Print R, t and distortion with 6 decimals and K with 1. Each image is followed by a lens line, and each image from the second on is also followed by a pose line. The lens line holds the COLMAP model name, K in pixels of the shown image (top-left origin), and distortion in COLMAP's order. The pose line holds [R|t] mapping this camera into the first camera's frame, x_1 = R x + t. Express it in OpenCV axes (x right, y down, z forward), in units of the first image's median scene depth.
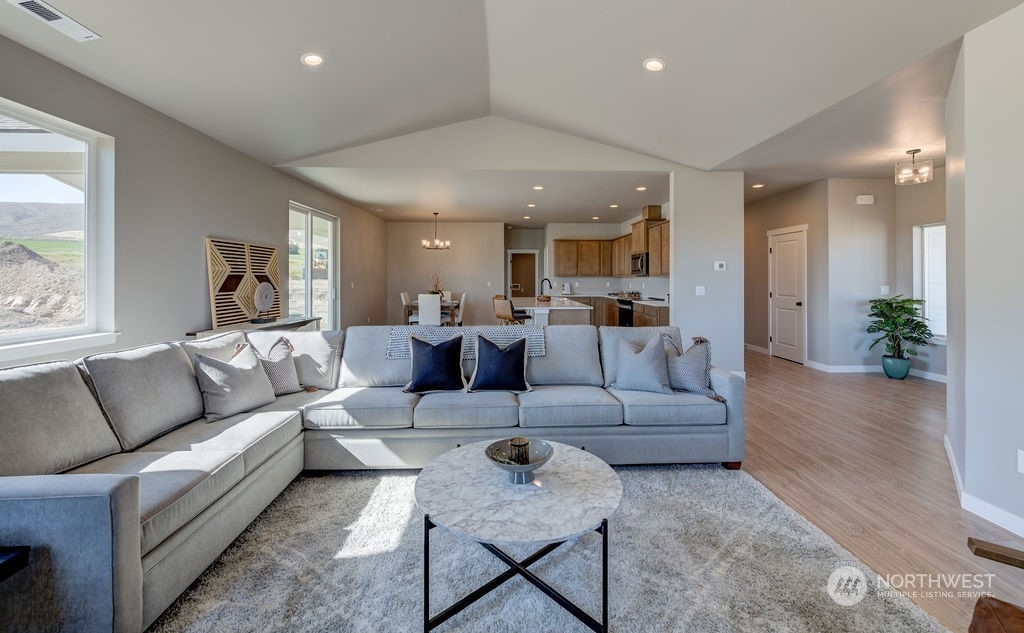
lens RADIAL K [[413.4, 0, 516.0], [0, 413.4, 276.6], [0, 0, 1]] dist [-0.000248, -0.000244]
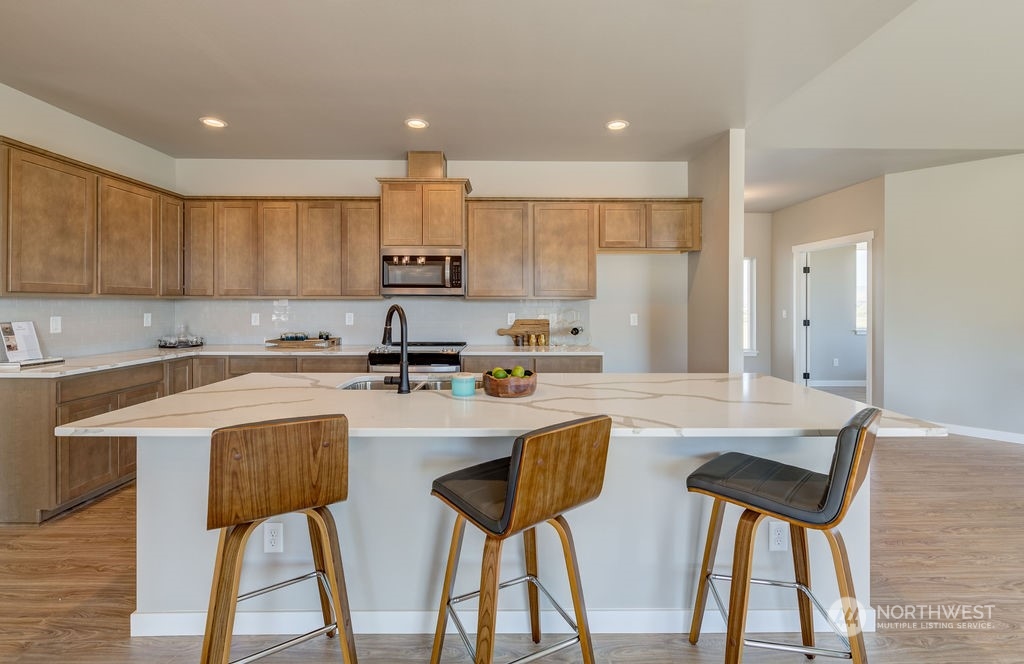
lens RADIAL K [[439.4, 0, 514.9], [0, 439.4, 301.4], [0, 0, 1]] dist [0.000863, 0.000193]
pose [[0.022716, -0.000201, 0.999742, -0.286686], [-0.006239, 0.999980, 0.000343, 0.003107], [-0.999722, -0.006245, 0.022714, 1.342942]]
